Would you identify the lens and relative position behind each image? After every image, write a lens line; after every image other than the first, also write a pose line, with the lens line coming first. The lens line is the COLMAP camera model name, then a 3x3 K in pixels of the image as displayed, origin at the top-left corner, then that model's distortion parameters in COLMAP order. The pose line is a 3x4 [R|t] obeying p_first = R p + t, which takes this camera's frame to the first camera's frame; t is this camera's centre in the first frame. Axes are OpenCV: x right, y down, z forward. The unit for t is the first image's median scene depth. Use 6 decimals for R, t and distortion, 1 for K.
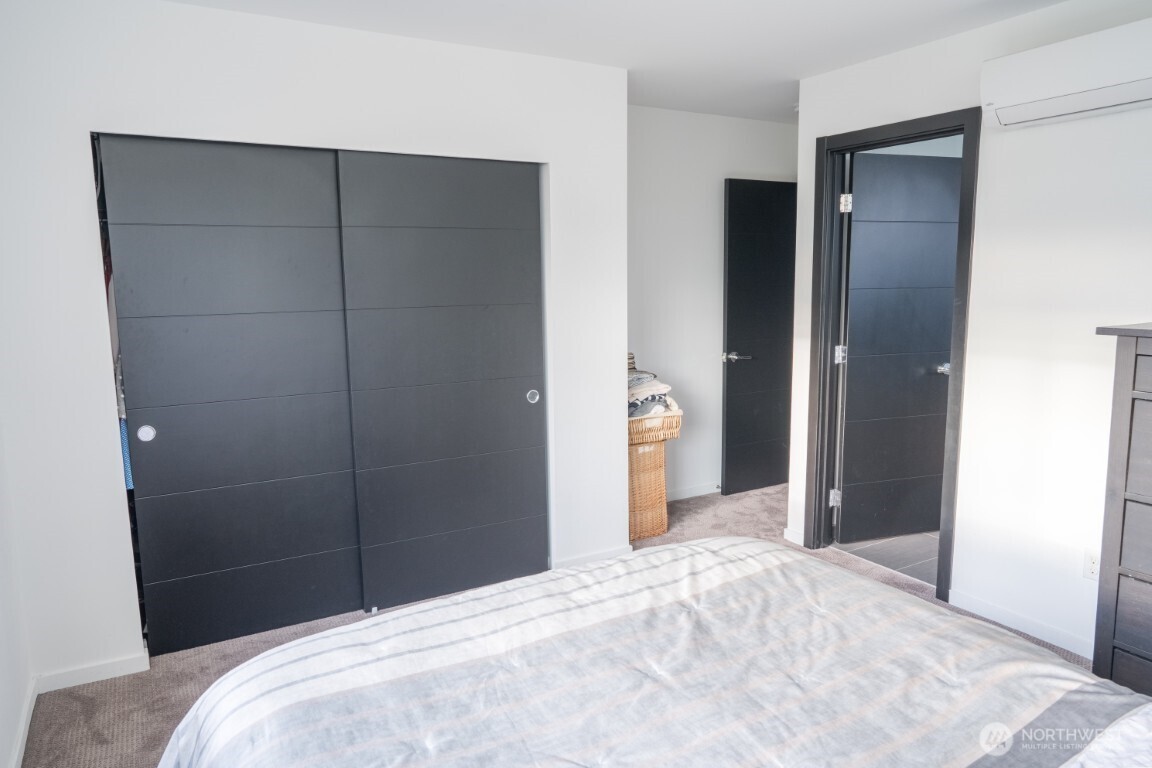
lens RADIAL K [[763.9, 0, 576.0], [0, 763.9, 384.0], [0, 0, 1]] dist [-0.055362, 0.076121]
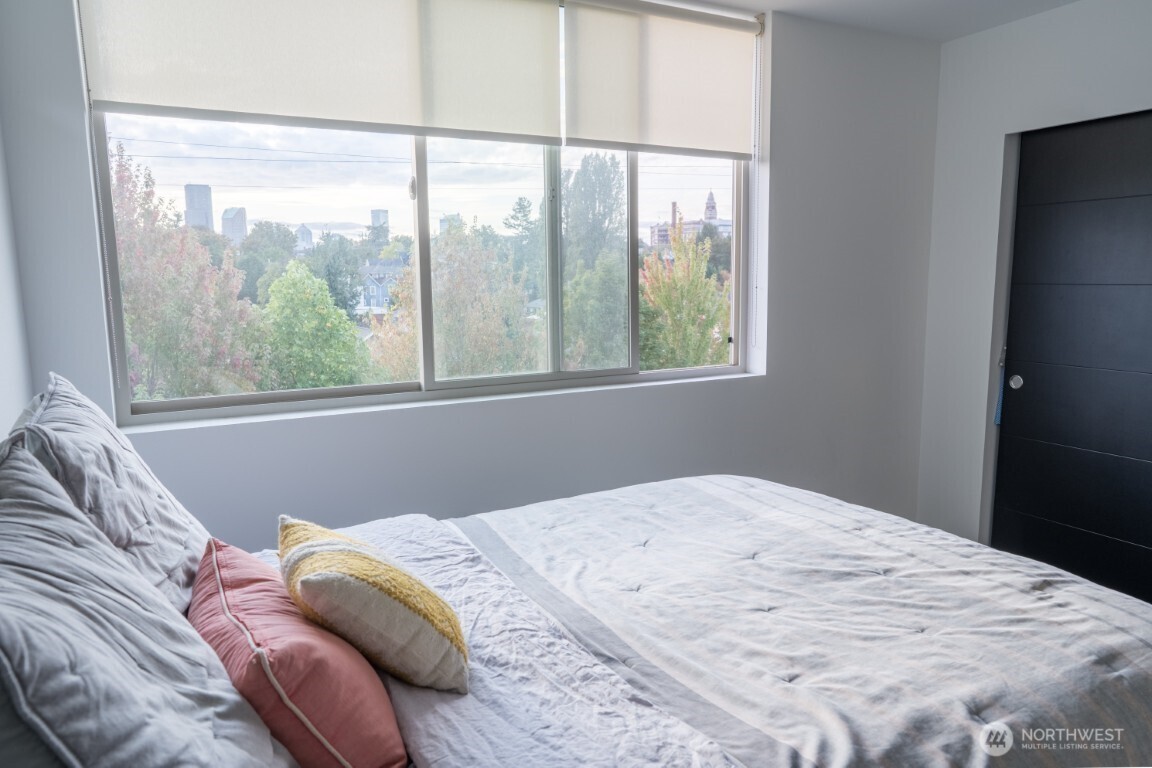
lens RADIAL K [[763.9, 0, 576.0], [0, 763.9, 384.0], [0, 0, 1]] dist [-0.055362, 0.076121]
pose [[-0.037334, 0.154738, -0.987250, 1.074880], [-0.135024, 0.978098, 0.158409, -0.044958], [0.990139, 0.139216, -0.015623, 0.575541]]
